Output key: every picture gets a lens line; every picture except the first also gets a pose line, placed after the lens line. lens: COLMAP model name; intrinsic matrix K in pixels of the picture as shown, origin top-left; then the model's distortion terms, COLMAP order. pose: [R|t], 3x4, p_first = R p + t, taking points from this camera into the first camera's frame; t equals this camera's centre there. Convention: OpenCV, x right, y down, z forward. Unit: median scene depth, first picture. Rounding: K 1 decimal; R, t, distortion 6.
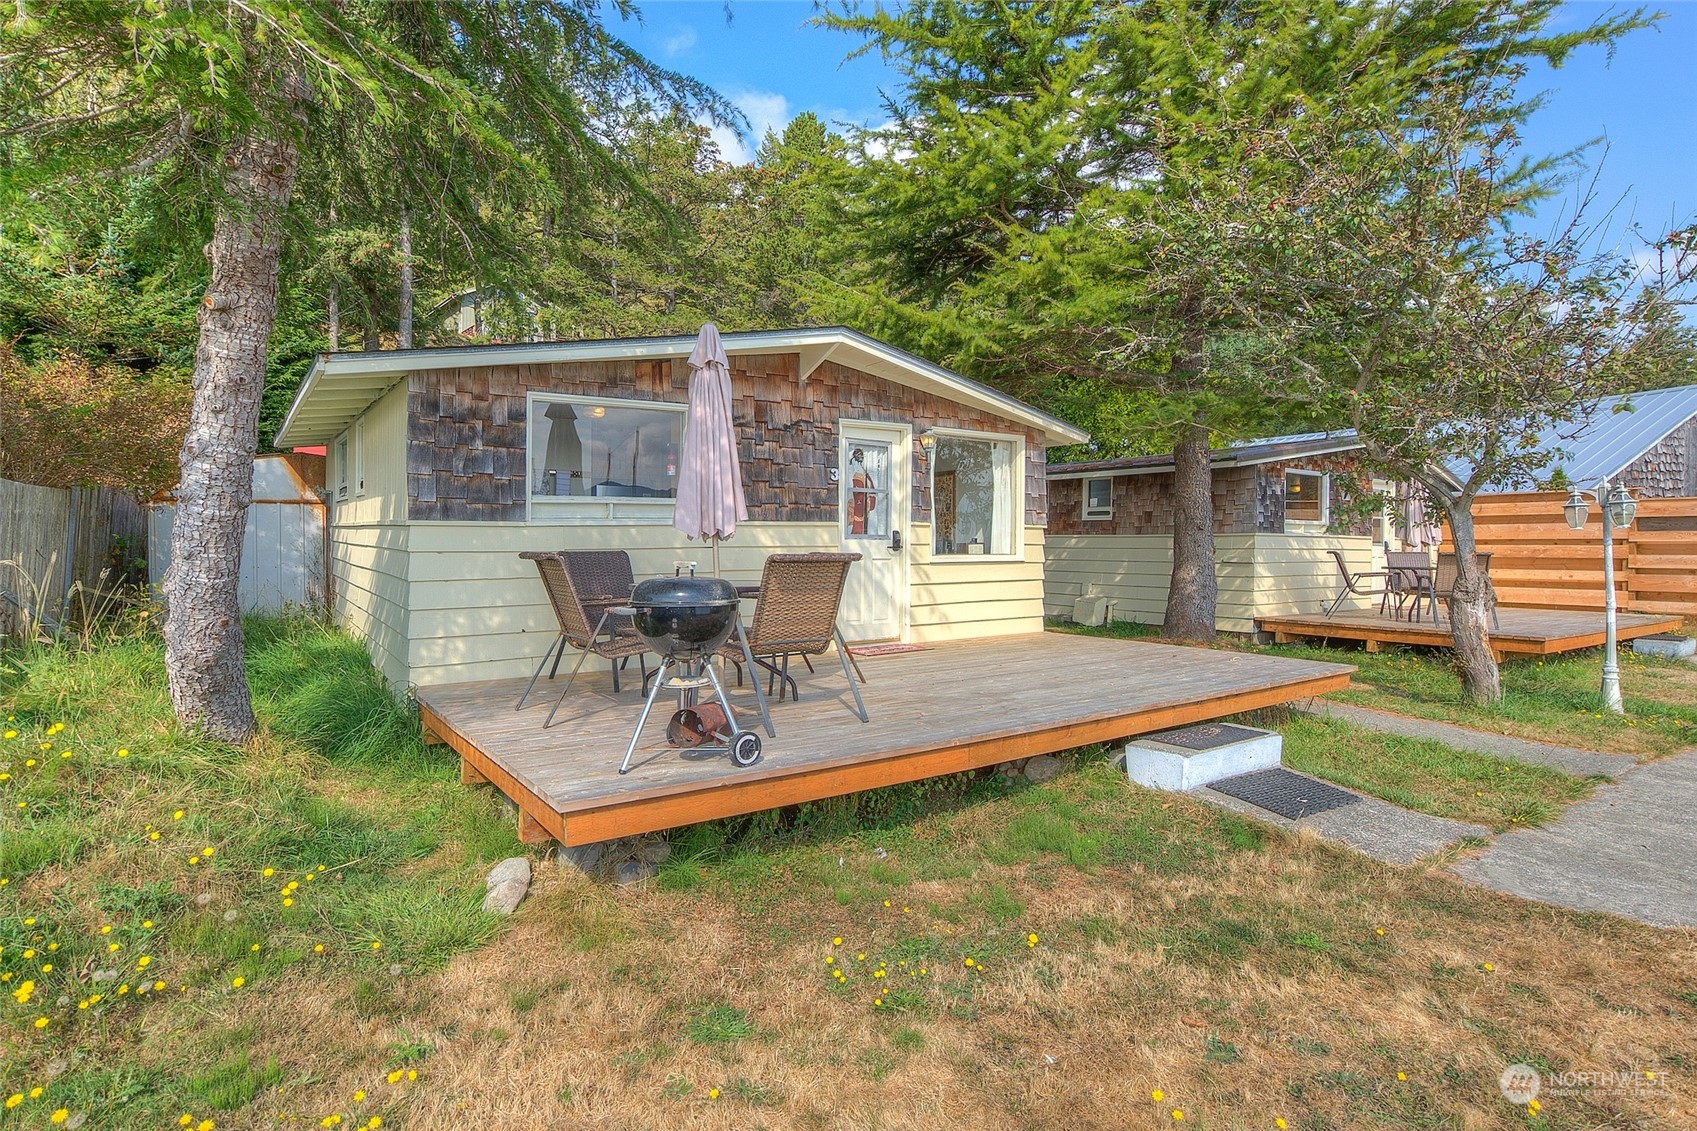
lens RADIAL K [[901.9, 0, 848.5], [0, 901.9, 565.5], [0, 0, 1]] dist [0.000557, 0.000021]
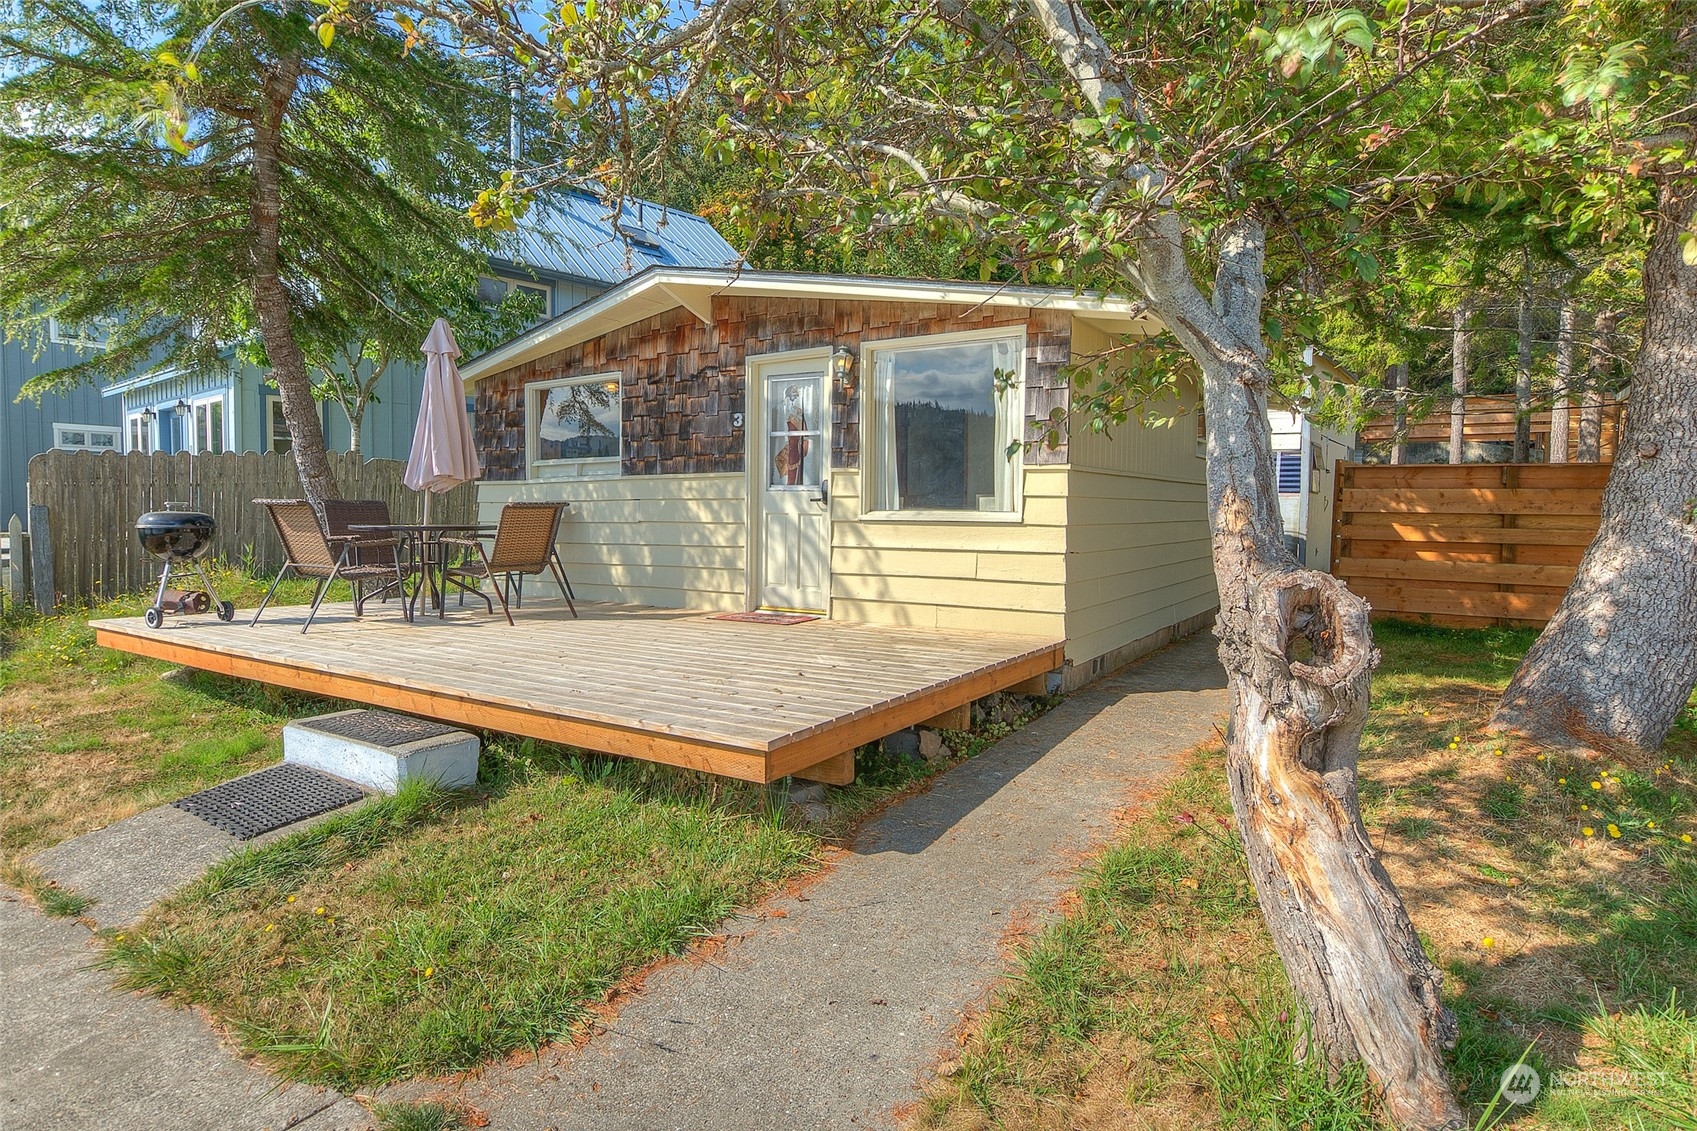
lens RADIAL K [[914.7, 0, 848.5], [0, 914.7, 565.5], [0, 0, 1]] dist [-0.001282, -0.000055]
pose [[0.366511, 0.066778, -0.928014, 0.875360], [-0.022535, 0.997766, 0.062897, -0.014618], [0.930141, -0.002140, 0.367197, 0.747975]]
